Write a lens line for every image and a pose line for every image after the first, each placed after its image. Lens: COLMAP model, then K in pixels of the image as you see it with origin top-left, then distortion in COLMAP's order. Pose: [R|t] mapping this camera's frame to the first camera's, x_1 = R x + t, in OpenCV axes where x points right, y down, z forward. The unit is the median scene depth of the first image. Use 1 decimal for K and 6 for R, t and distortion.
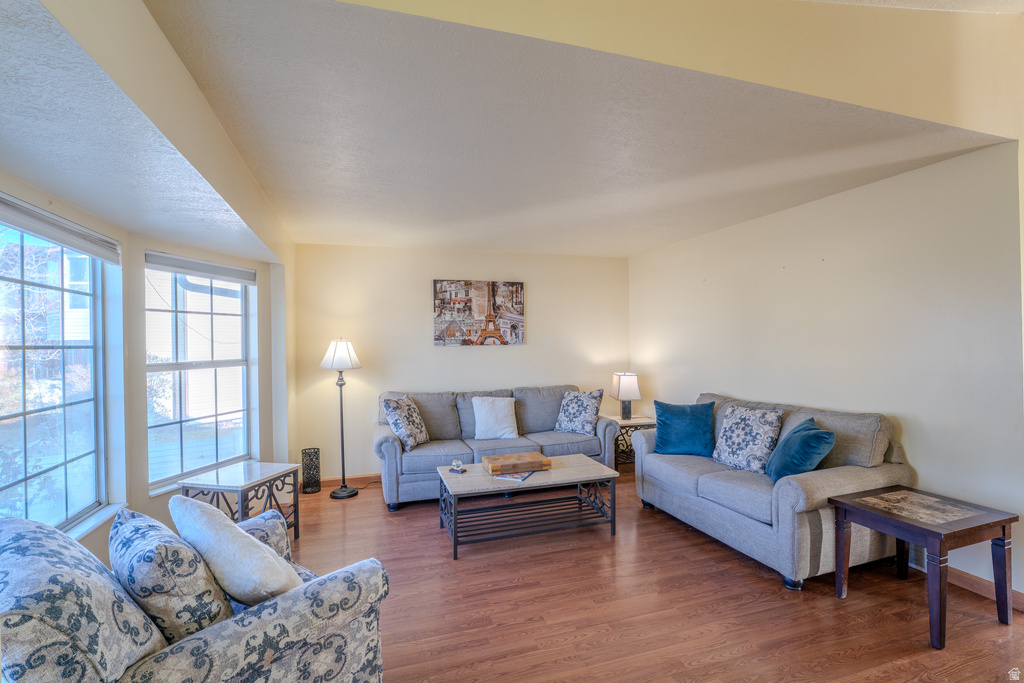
lens RADIAL K [[473.6, 0, 510.0], [0, 473.6, 340.5], [0, 0, 1]] dist [-0.014005, 0.000822]
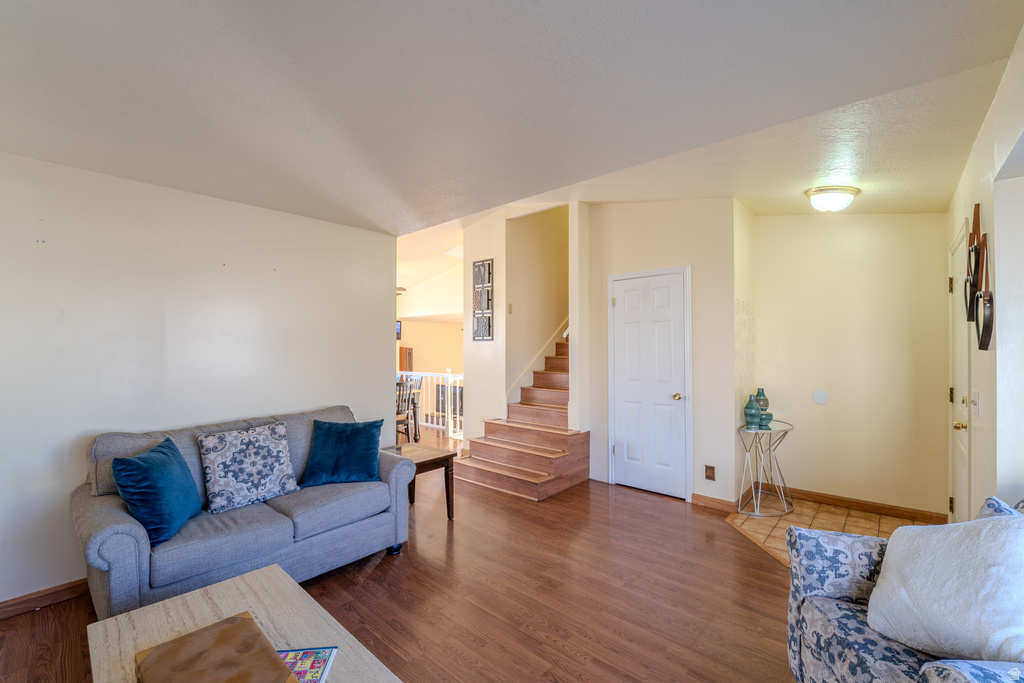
lens RADIAL K [[440.2, 0, 511.9], [0, 440.2, 342.4], [0, 0, 1]] dist [-0.024299, 0.002738]
pose [[-0.503209, 0.015551, 0.864025, -0.448937], [0.004946, 0.999874, -0.015115, 0.004821], [-0.864151, -0.003333, -0.503222, 1.110859]]
